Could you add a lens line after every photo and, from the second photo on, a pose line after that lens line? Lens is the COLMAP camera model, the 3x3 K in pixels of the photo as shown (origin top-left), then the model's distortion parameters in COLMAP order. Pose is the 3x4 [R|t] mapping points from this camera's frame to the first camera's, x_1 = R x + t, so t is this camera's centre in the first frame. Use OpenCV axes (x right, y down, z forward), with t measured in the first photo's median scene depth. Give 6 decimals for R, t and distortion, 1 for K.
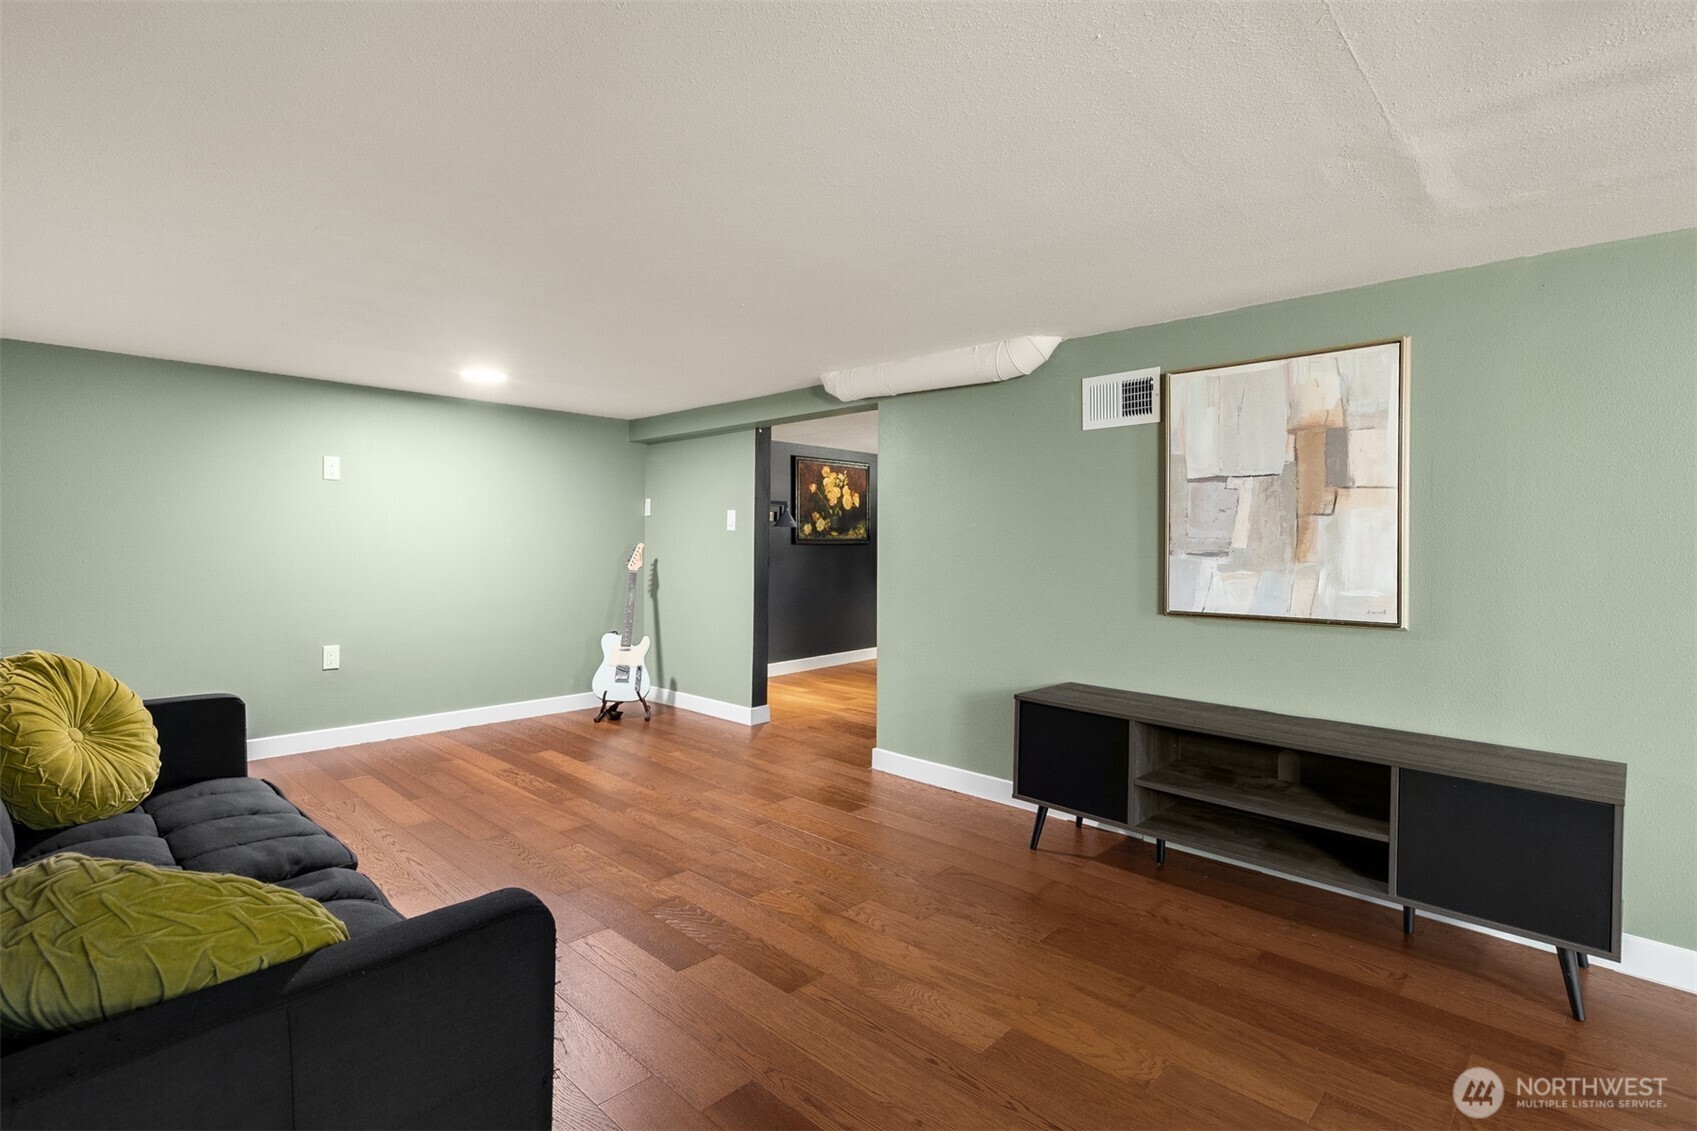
lens RADIAL K [[814.9, 0, 843.9], [0, 814.9, 549.2], [0, 0, 1]] dist [0.002955, -0.000099]
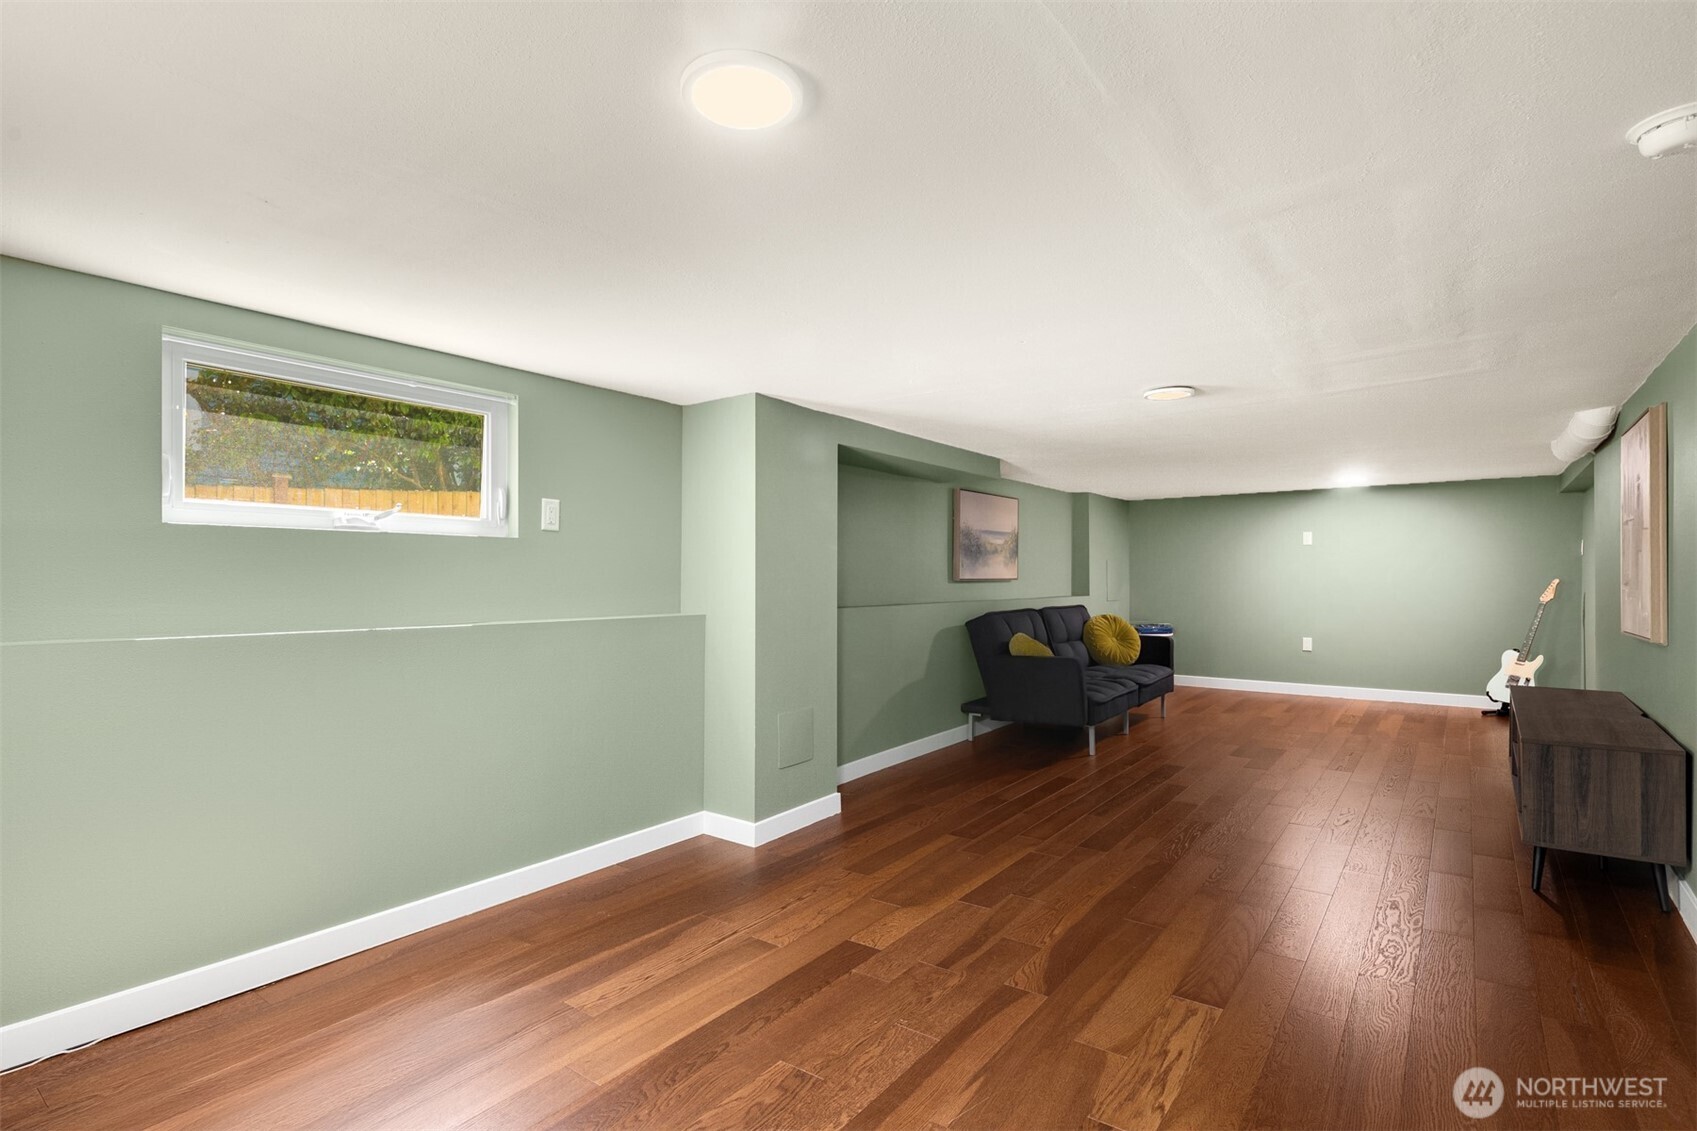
lens RADIAL K [[804.2, 0, 845.2], [0, 804.2, 594.1], [0, 0, 1]] dist [0.000768, -0.000676]
pose [[0.107155, 0.008976, -0.994202, 1.144256], [-0.003999, 0.999955, 0.008596, 0.012625], [0.994234, 0.003055, 0.107187, -0.221053]]
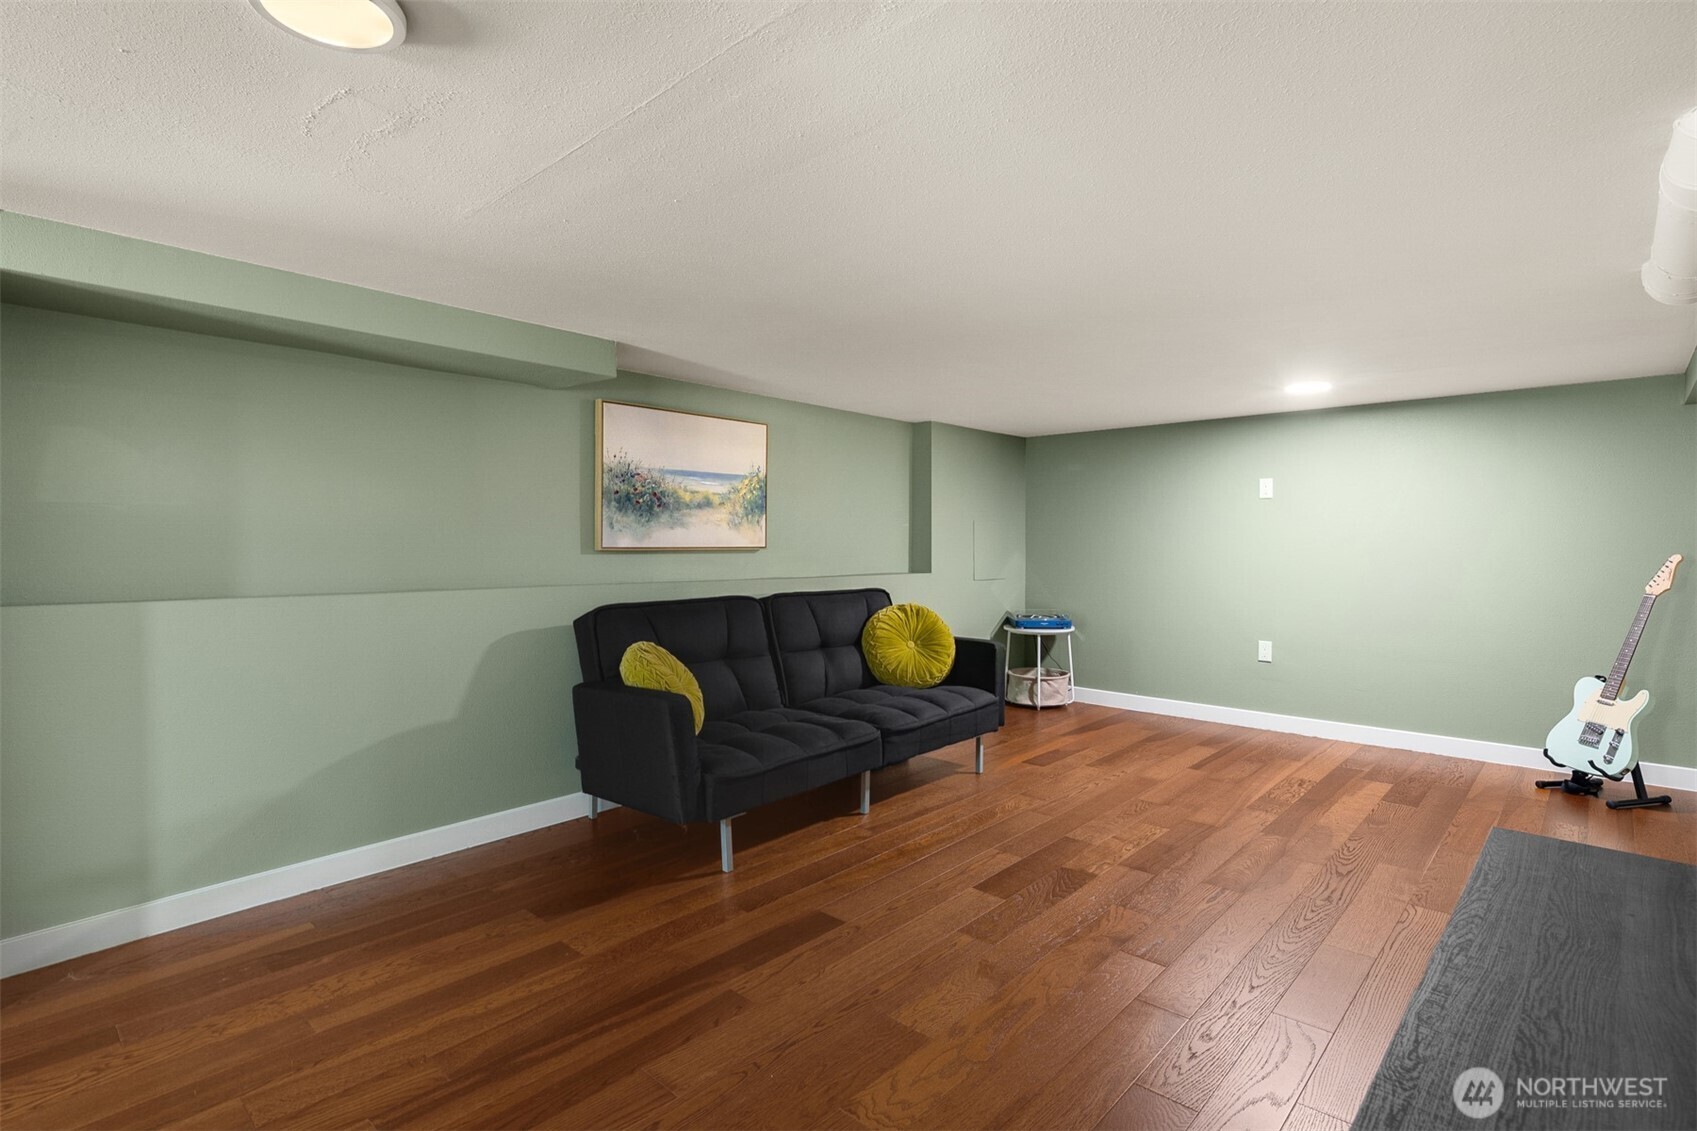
lens RADIAL K [[807.6, 0, 832.4], [0, 807.6, 561.5], [0, 0, 1]] dist [-0.009158, 0.000136]
pose [[-0.000530, 0.010828, -0.999941, 0.583249], [-0.011543, 0.999875, 0.010833, -0.000965], [0.999933, 0.011548, -0.000405, 0.432021]]
